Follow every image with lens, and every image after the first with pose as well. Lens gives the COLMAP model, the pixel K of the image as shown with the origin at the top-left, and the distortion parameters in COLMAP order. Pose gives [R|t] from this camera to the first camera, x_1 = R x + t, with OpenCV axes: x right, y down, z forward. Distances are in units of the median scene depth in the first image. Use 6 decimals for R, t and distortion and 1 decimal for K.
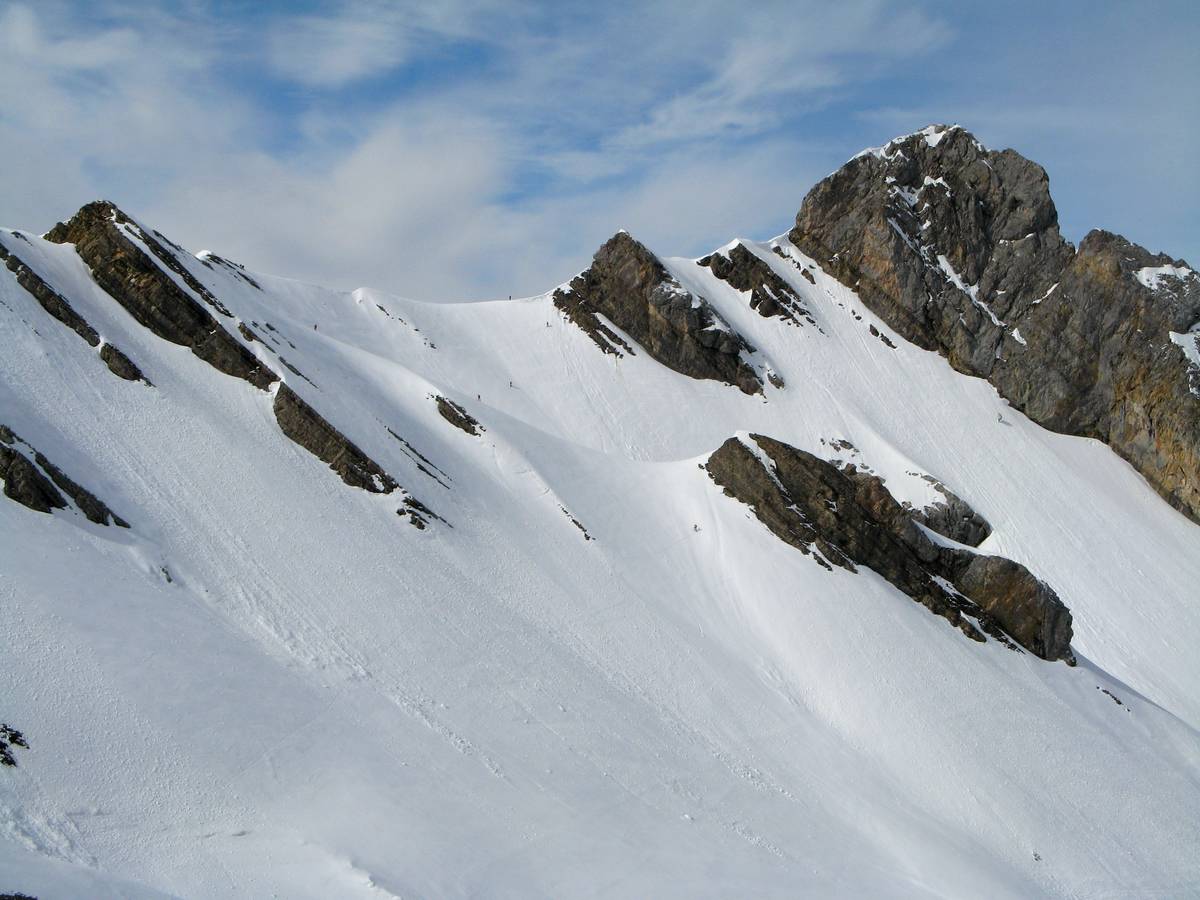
lens RADIAL K [[2067.3, 0, 600.0], [0, 2067.3, 450.0], [0, 0, 1]] dist [-0.020874, -0.007672]
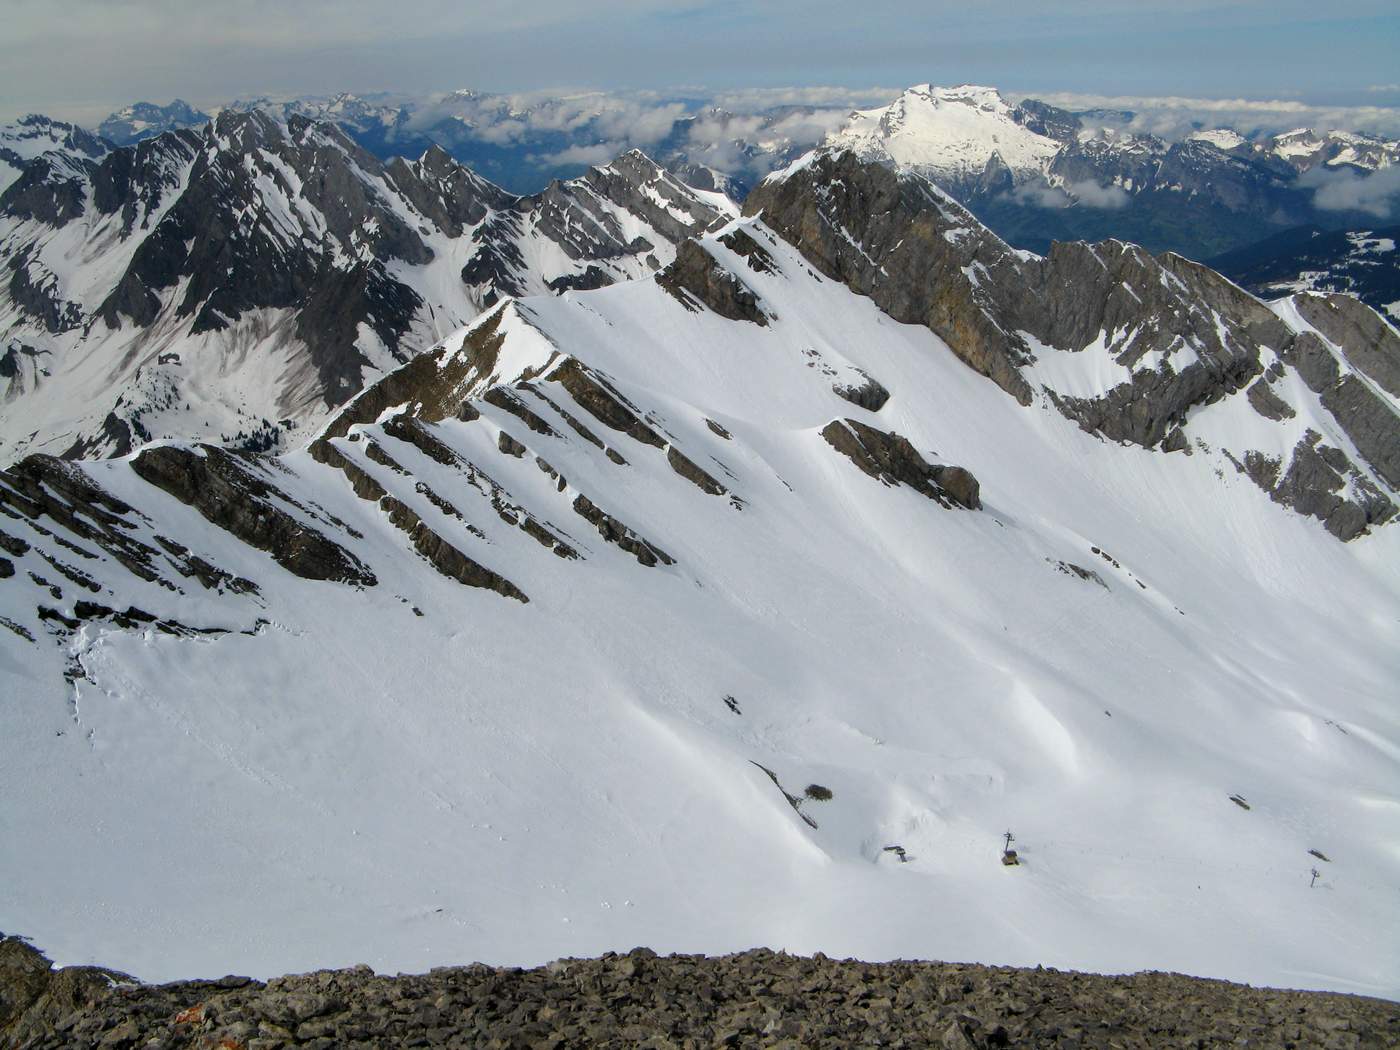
lens RADIAL K [[1454.2, 0, 700.0], [0, 1454.2, 525.0], [0, 0, 1]] dist [-0.194789, 0.224276]
pose [[0.970736, -0.087498, 0.223643, -0.283071], [0.018112, 0.955286, 0.295129, -0.238011], [-0.239466, -0.282441, 0.928915, -0.231518]]
